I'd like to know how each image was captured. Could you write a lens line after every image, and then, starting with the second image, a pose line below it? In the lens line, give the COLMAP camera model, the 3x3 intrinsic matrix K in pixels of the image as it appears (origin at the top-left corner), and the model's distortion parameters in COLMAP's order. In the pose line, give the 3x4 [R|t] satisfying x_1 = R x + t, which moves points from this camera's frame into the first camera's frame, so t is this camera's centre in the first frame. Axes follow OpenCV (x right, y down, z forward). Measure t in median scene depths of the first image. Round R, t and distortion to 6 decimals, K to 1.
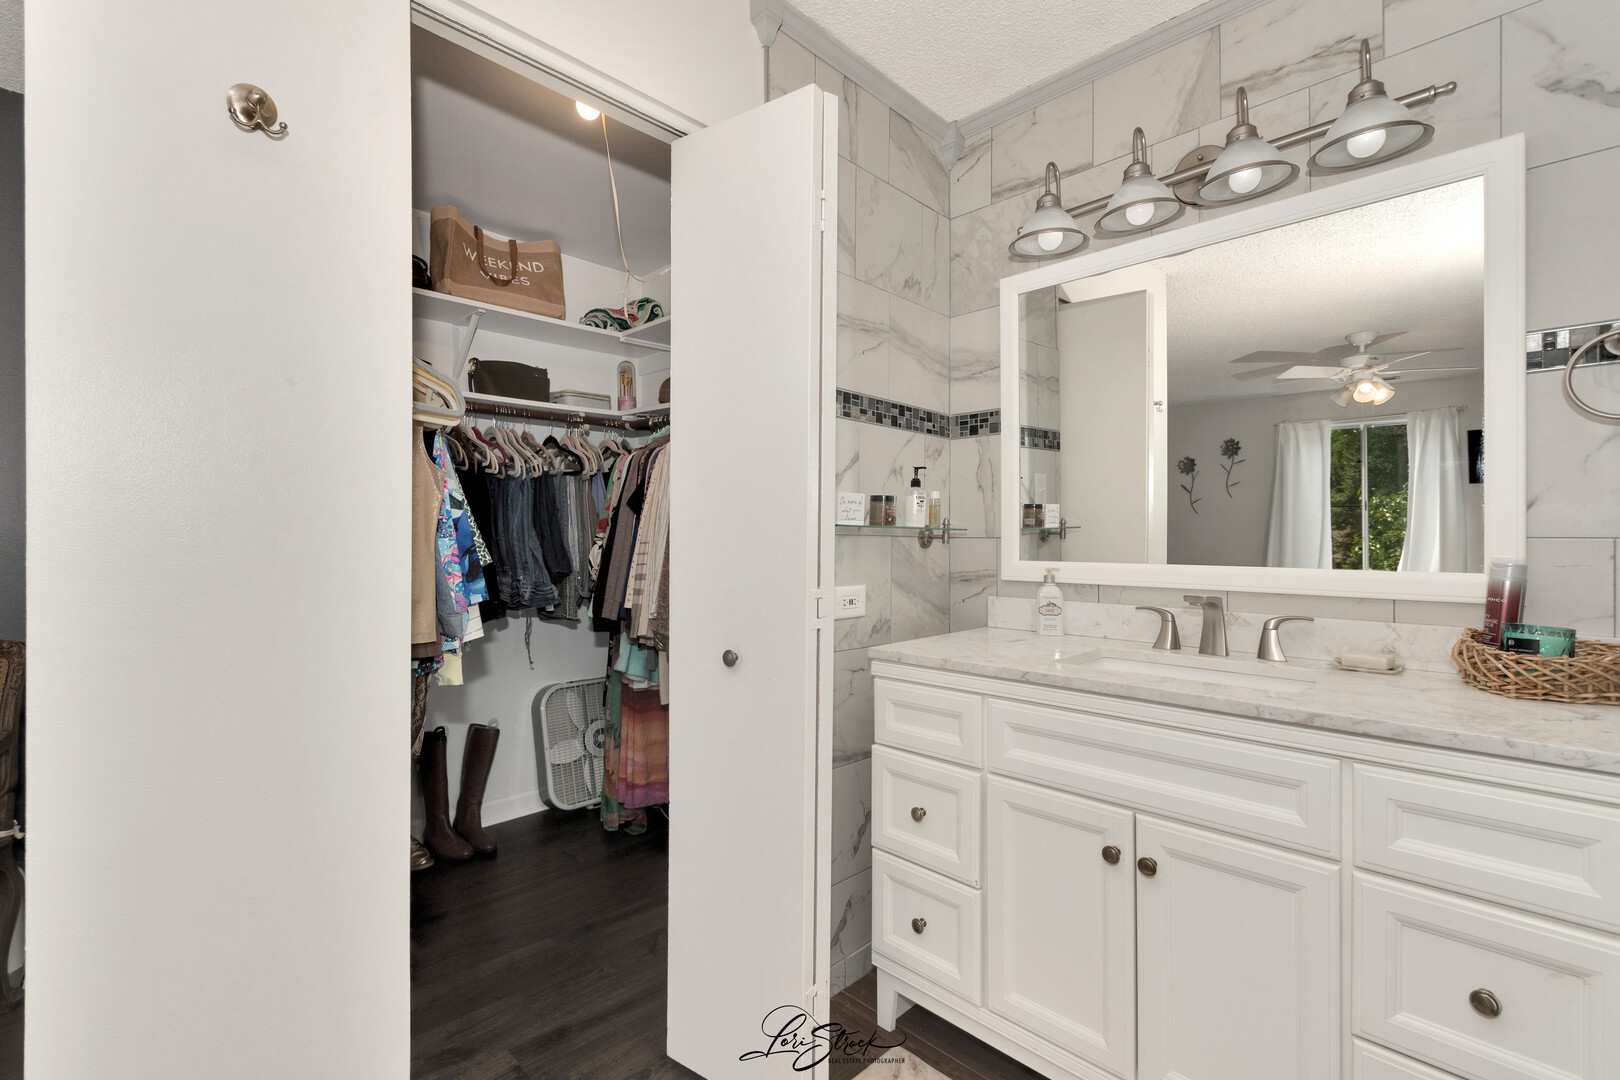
lens RADIAL K [[732.0, 0, 810.0], [0, 732.0, 540.0], [0, 0, 1]] dist [-0.001778, -0.000453]
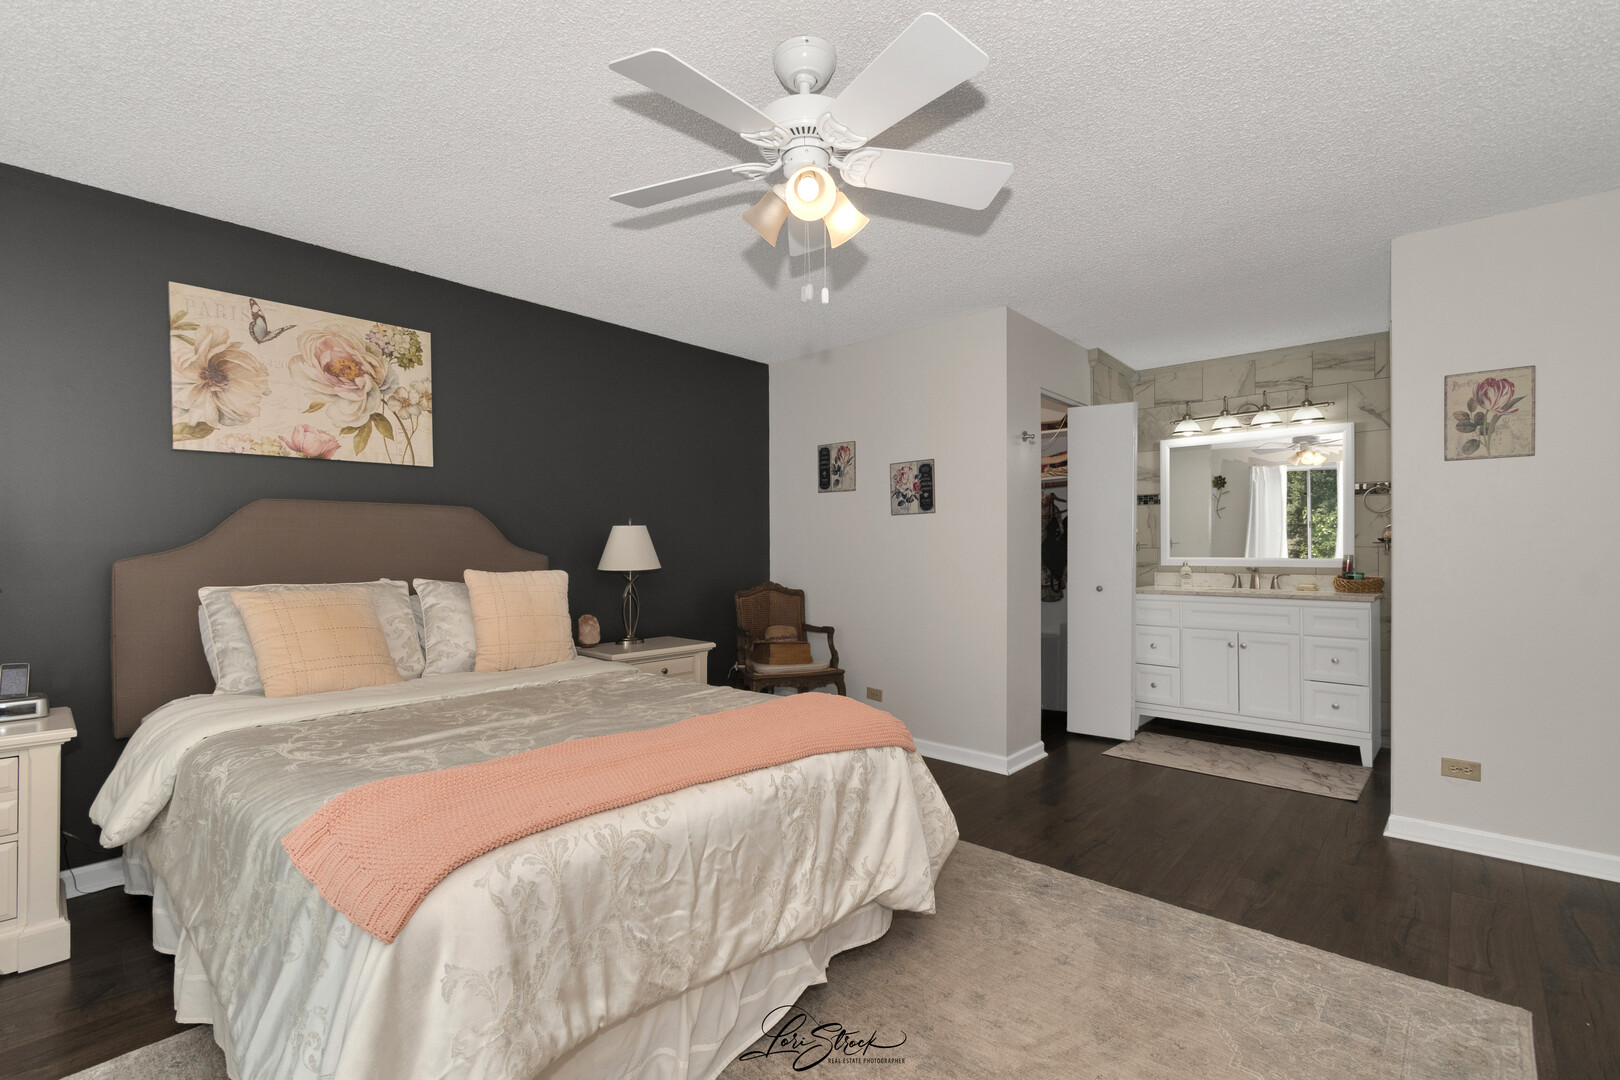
lens RADIAL K [[719.4, 0, 816.5], [0, 719.4, 553.8], [0, 0, 1]] dist [0.001154, -0.000013]
pose [[0.998937, -0.007337, 0.045514, -1.032944], [0.006964, 0.999941, 0.008352, -0.011367], [-0.045573, -0.008026, 0.998929, -1.388606]]
